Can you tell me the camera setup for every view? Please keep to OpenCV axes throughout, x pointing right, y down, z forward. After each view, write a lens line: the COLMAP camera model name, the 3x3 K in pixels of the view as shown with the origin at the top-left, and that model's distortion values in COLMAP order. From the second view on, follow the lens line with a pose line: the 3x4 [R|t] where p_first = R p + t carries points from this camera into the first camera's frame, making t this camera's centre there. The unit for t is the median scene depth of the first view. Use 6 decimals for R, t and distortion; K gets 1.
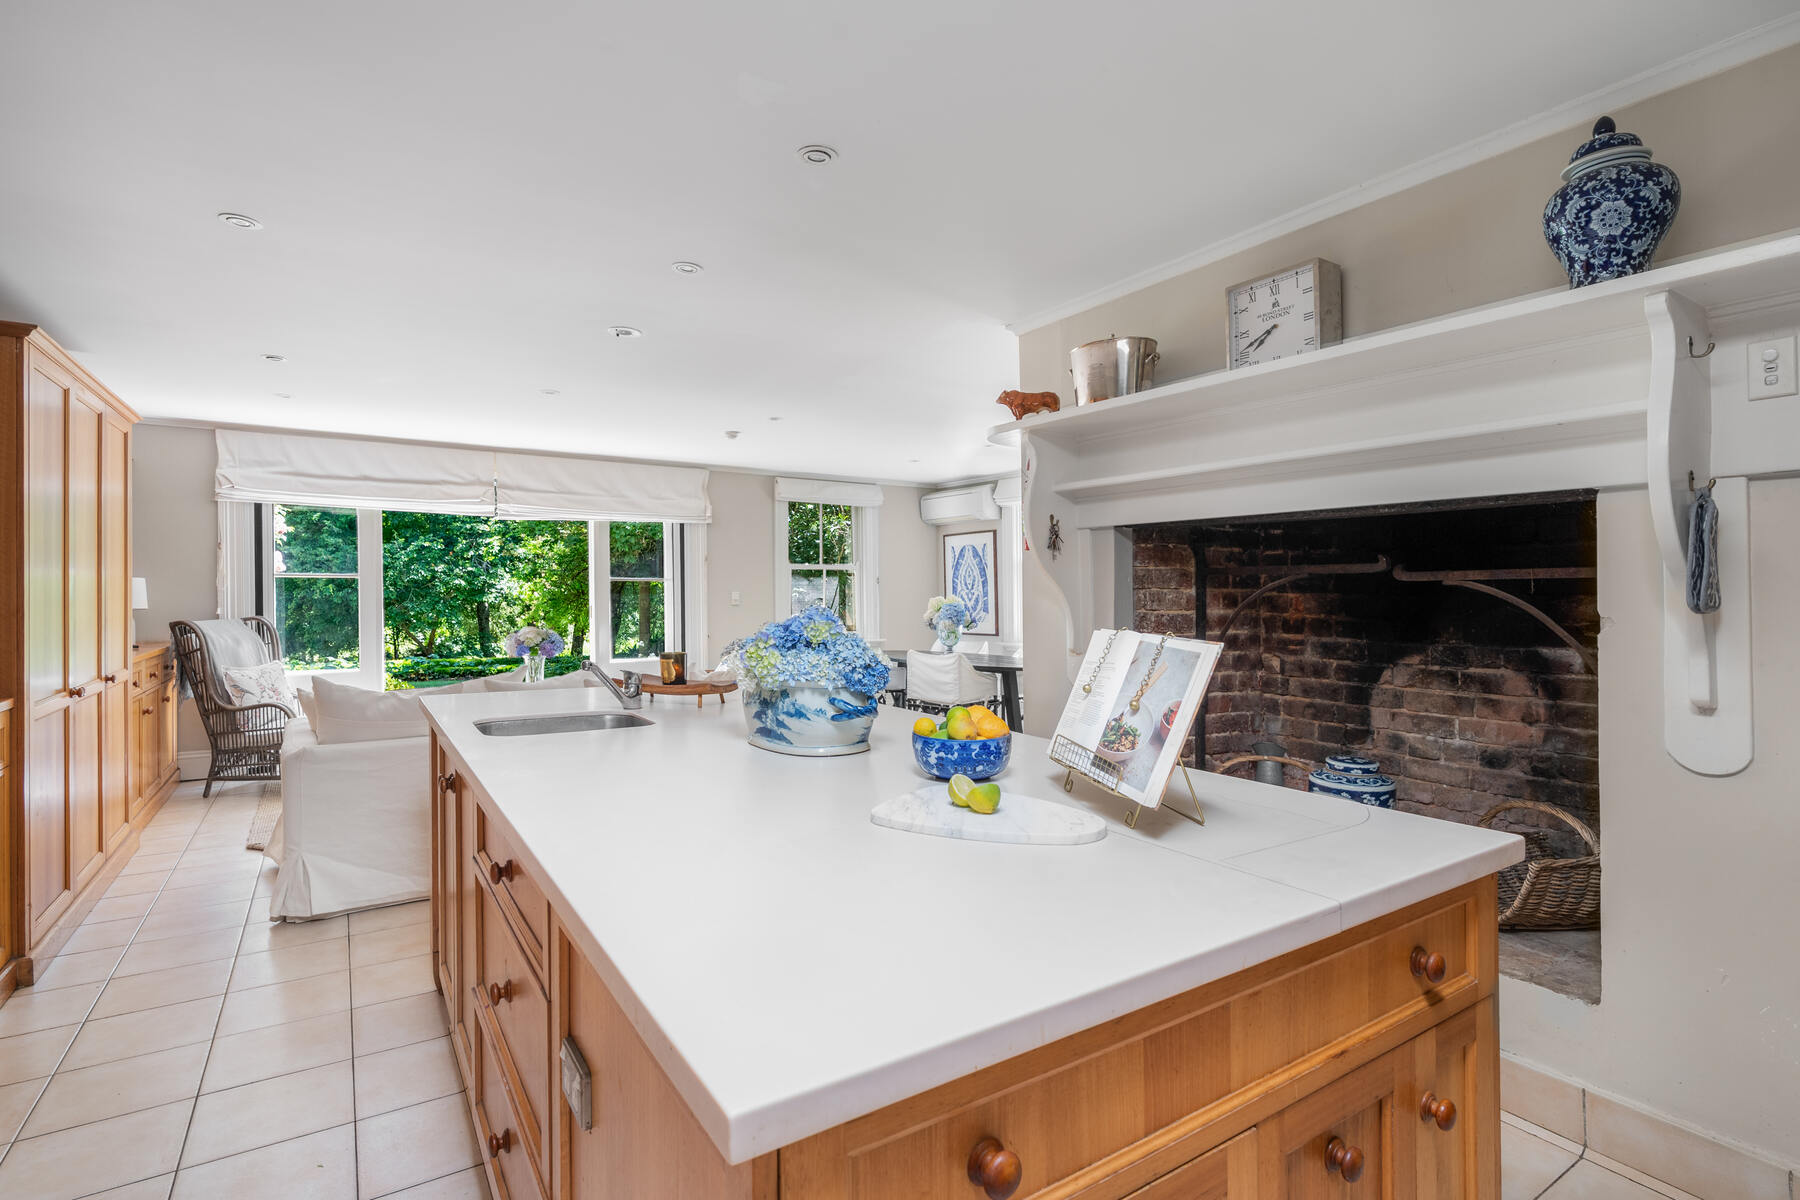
lens RADIAL K [[860.6, 0, 893.9], [0, 860.6, 603.3], [0, 0, 1]] dist [-0.000986, -0.000072]
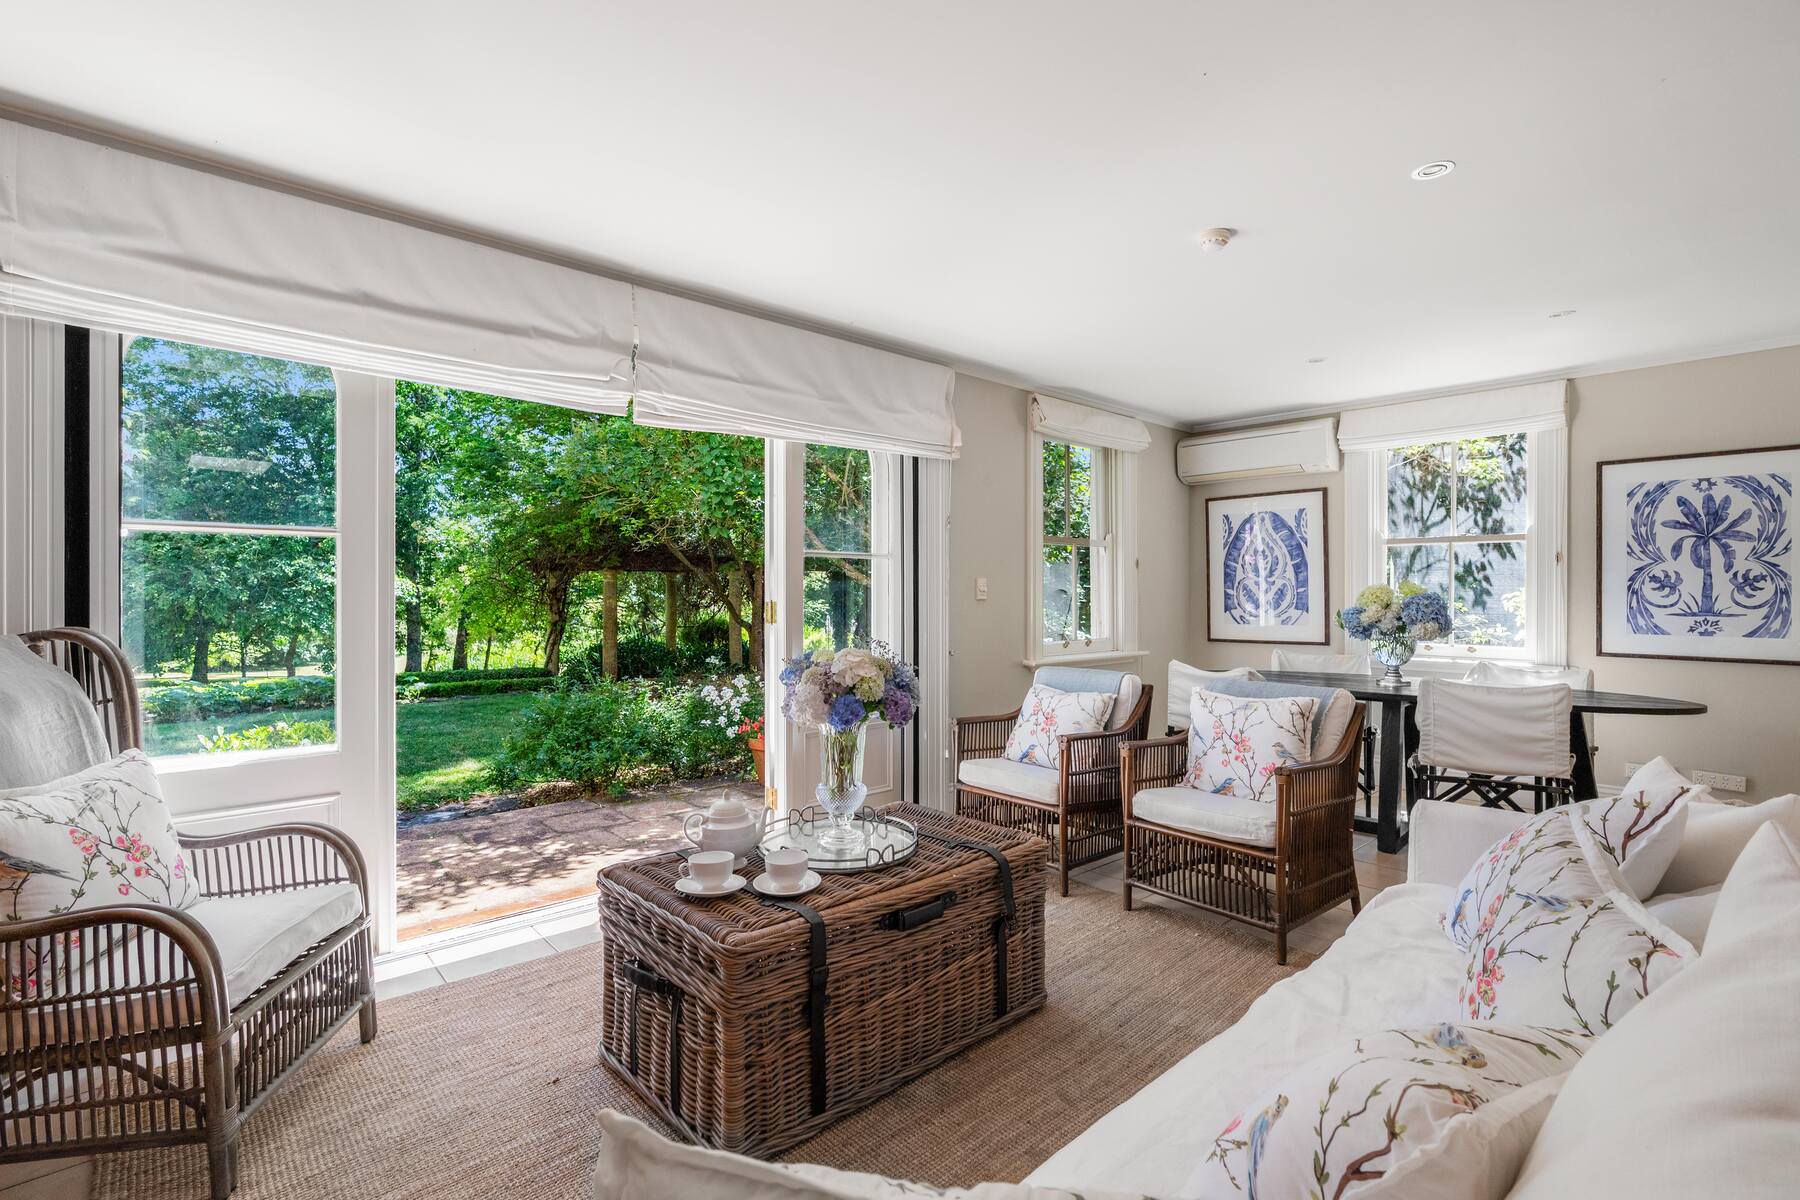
lens RADIAL K [[827.5, 0, 908.0], [0, 827.5, 592.0], [0, 0, 1]] dist [-0.005280, -0.000256]
pose [[0.986589, -0.001792, 0.163214, -0.384165], [0.004235, 0.999884, -0.014623, 0.005443], [-0.163169, 0.015118, 0.986482, 0.513507]]
